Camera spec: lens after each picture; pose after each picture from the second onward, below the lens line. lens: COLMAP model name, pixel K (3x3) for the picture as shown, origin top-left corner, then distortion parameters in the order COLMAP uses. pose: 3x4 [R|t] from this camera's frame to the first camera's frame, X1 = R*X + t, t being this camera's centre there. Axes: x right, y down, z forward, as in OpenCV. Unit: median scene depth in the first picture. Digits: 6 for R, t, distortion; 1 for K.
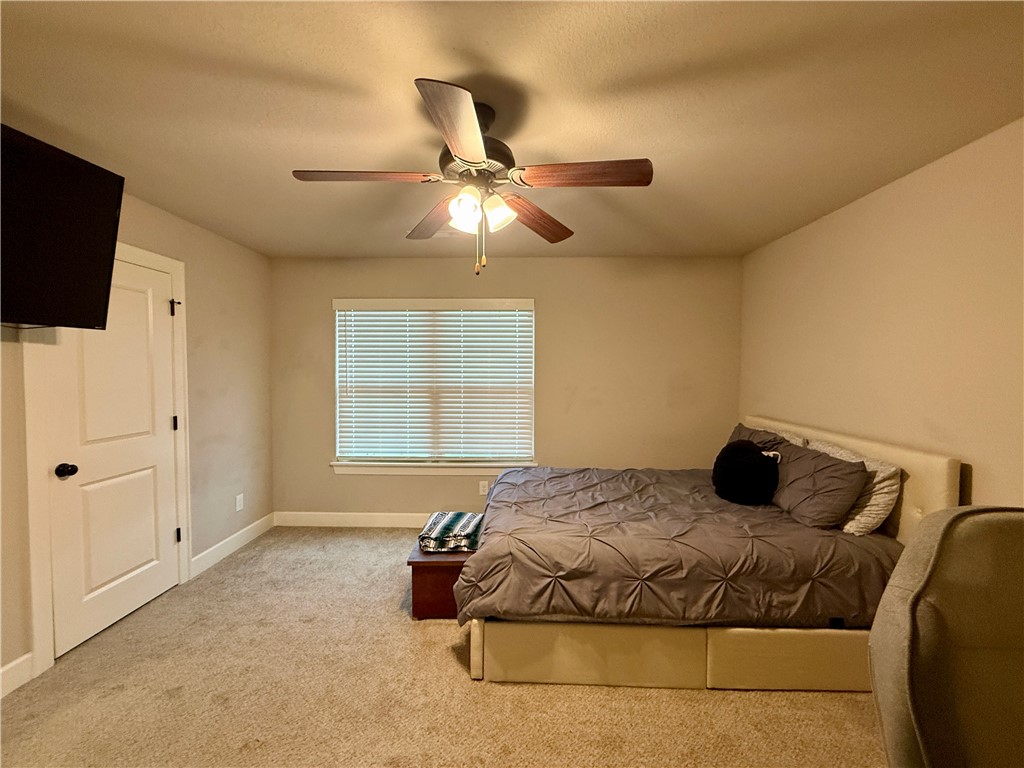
lens RADIAL K [[385.1, 0, 538.3], [0, 385.1, 381.5], [0, 0, 1]] dist [0.000149, -0.000193]
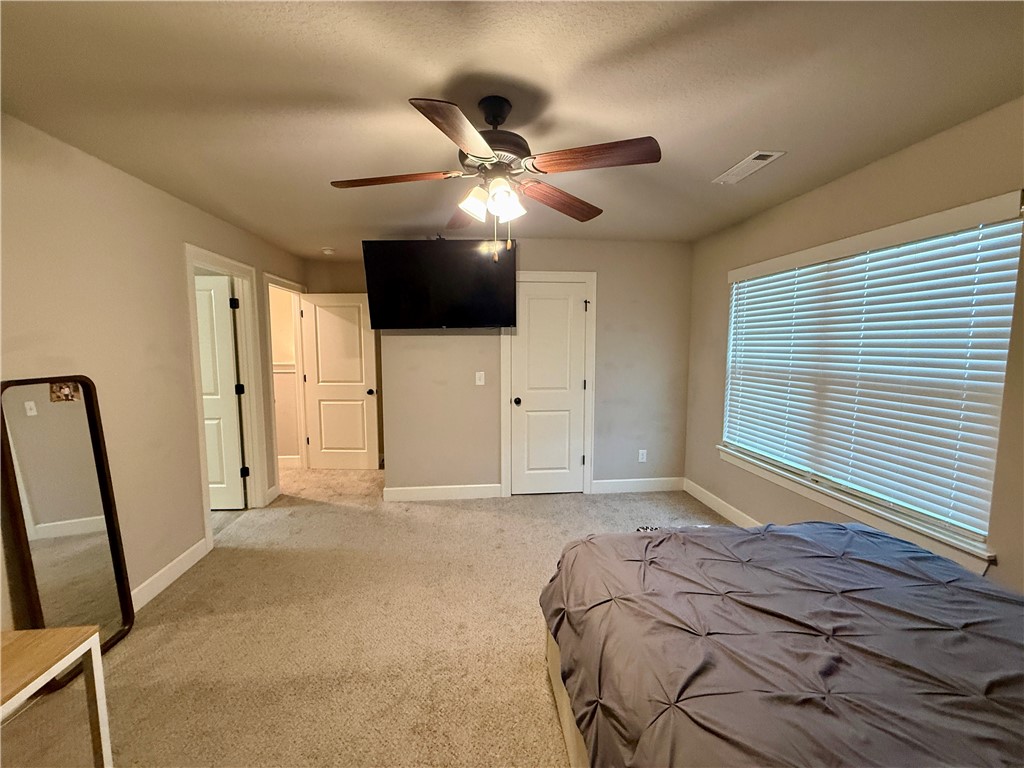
lens RADIAL K [[408.2, 0, 508.6], [0, 408.2, 382.8], [0, 0, 1]] dist [-0.002319, -0.000525]
pose [[0.123060, 0.088472, -0.988448, 0.444830], [-0.029849, 0.995898, 0.085423, -0.018951], [0.991950, 0.018992, 0.125195, 0.405752]]
